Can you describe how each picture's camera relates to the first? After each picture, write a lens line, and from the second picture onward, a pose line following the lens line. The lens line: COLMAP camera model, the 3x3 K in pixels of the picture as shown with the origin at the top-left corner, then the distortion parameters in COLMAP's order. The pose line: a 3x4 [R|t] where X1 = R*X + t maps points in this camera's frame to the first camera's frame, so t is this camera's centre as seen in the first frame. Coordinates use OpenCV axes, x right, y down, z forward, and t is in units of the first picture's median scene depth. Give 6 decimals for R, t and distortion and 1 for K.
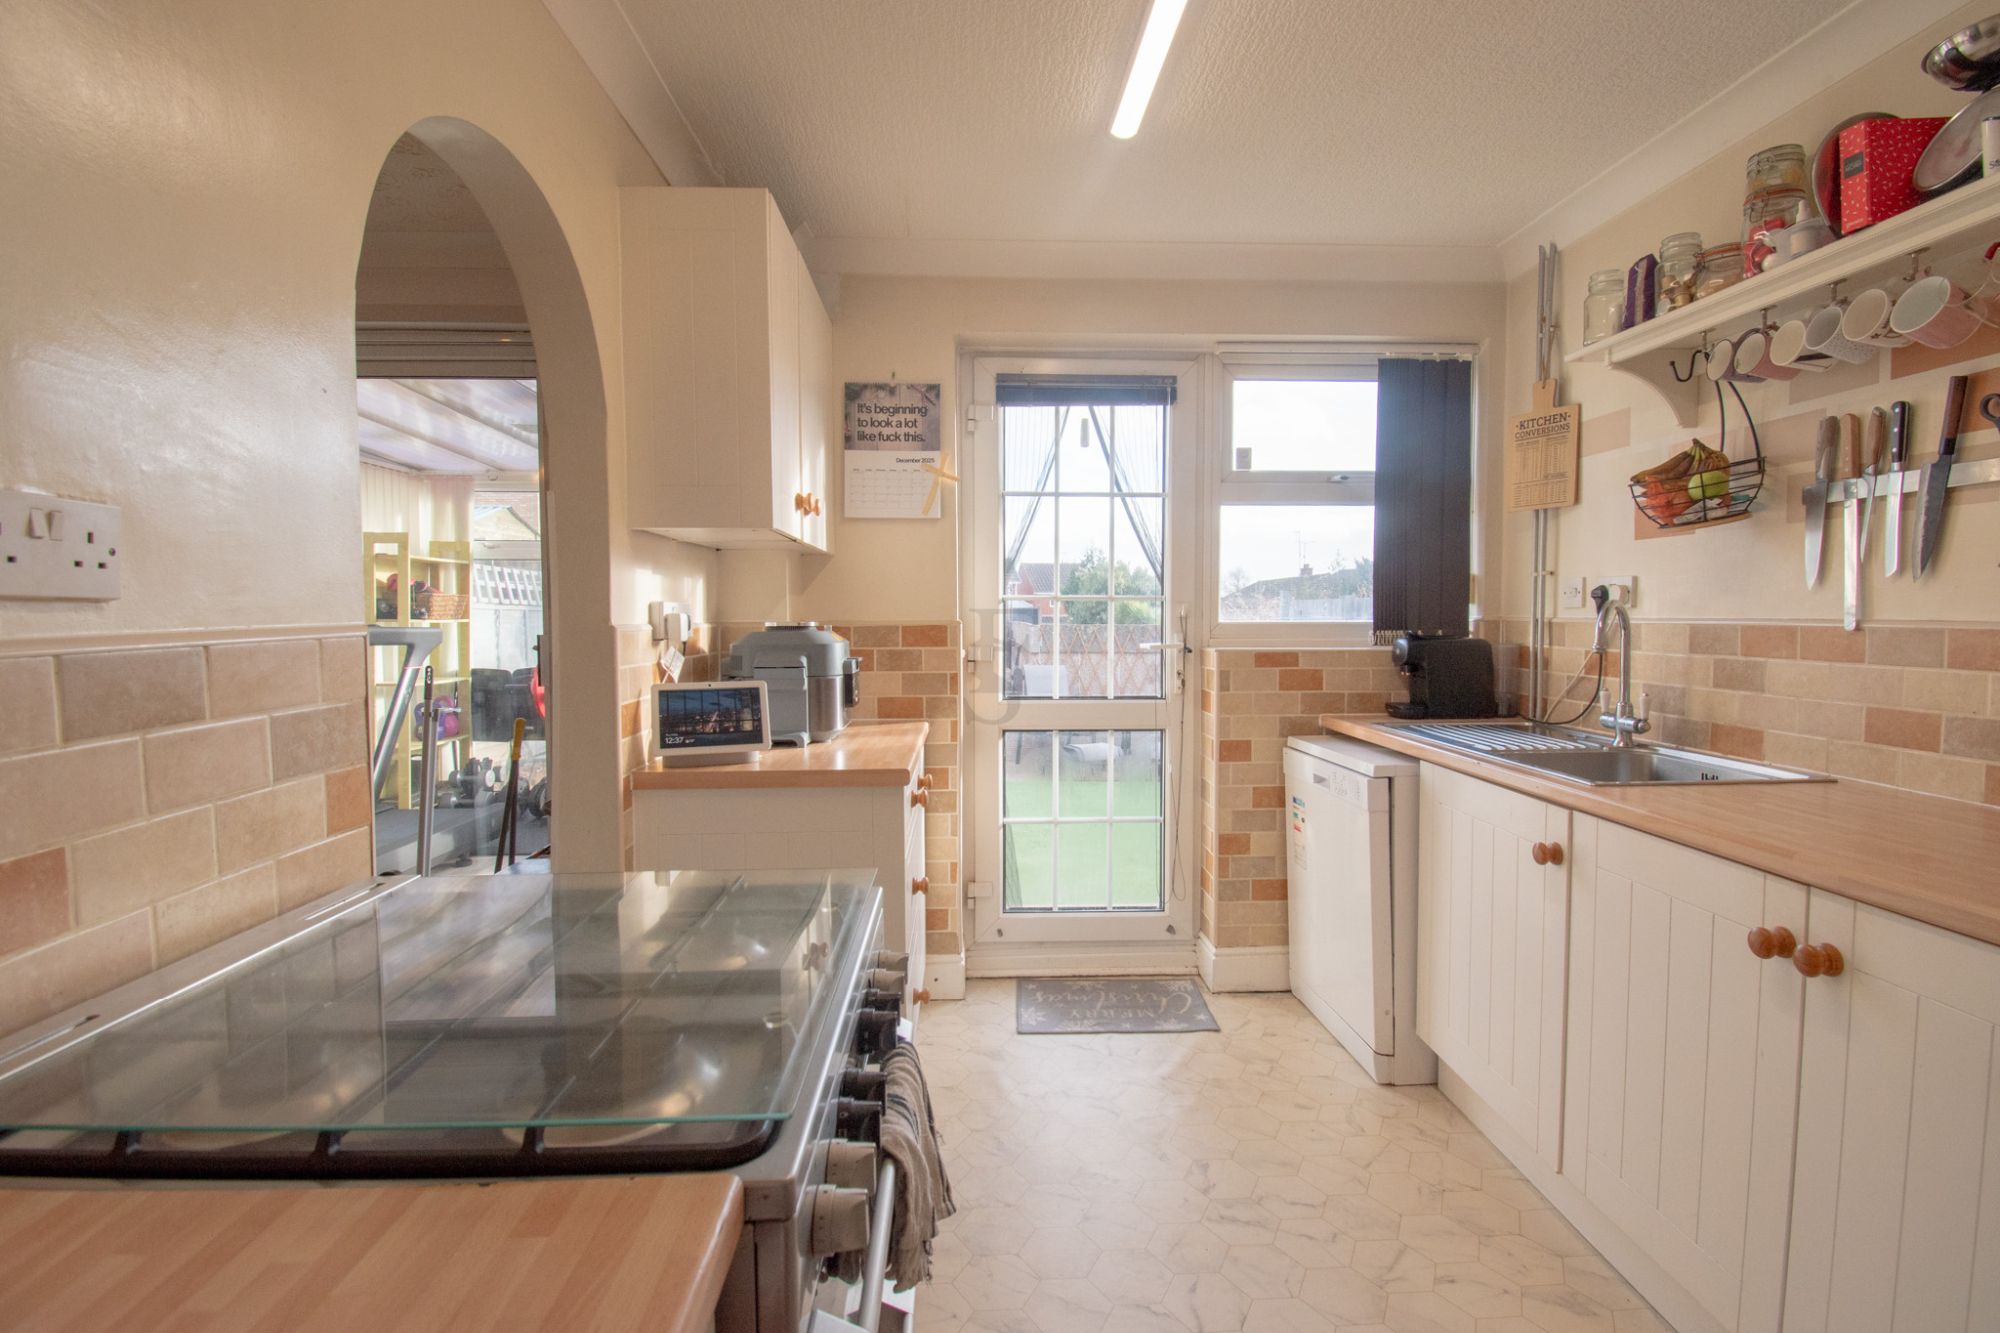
lens RADIAL K [[900.2, 0, 995.9], [0, 900.2, 663.0], [0, 0, 1]] dist [-0.016988, -0.000975]
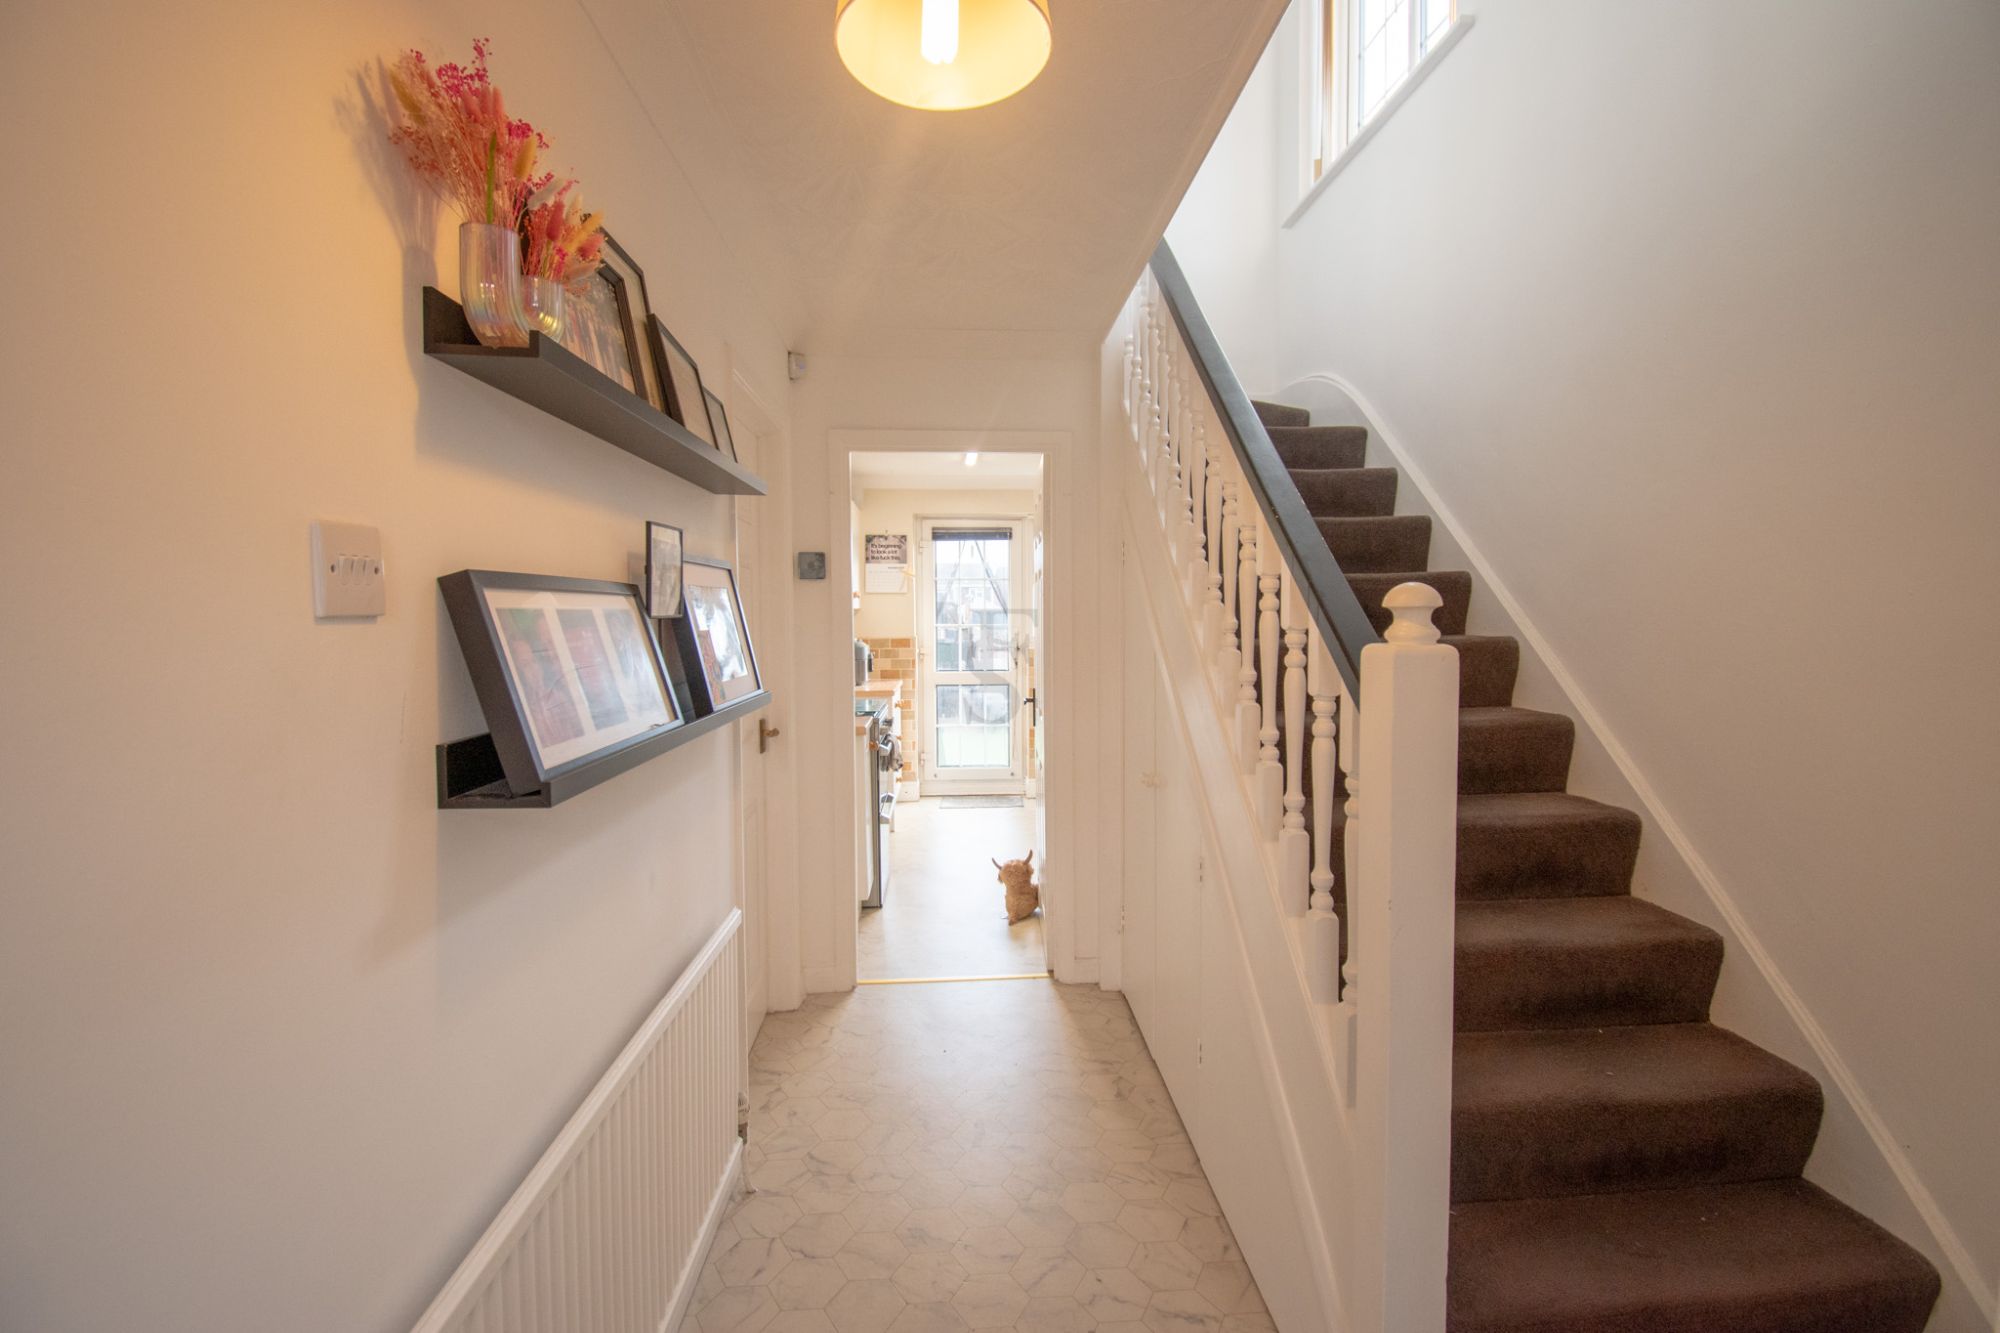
lens RADIAL K [[900.2, 0, 1011.2], [0, 900.2, 659.5], [0, 0, 1]] dist [-0.016988, -0.000975]
pose [[0.999289, -0.005382, 0.037317, 0.117848], [0.005672, 0.999954, -0.007681, 0.031093], [-0.037274, 0.007887, 0.999274, -1.314475]]
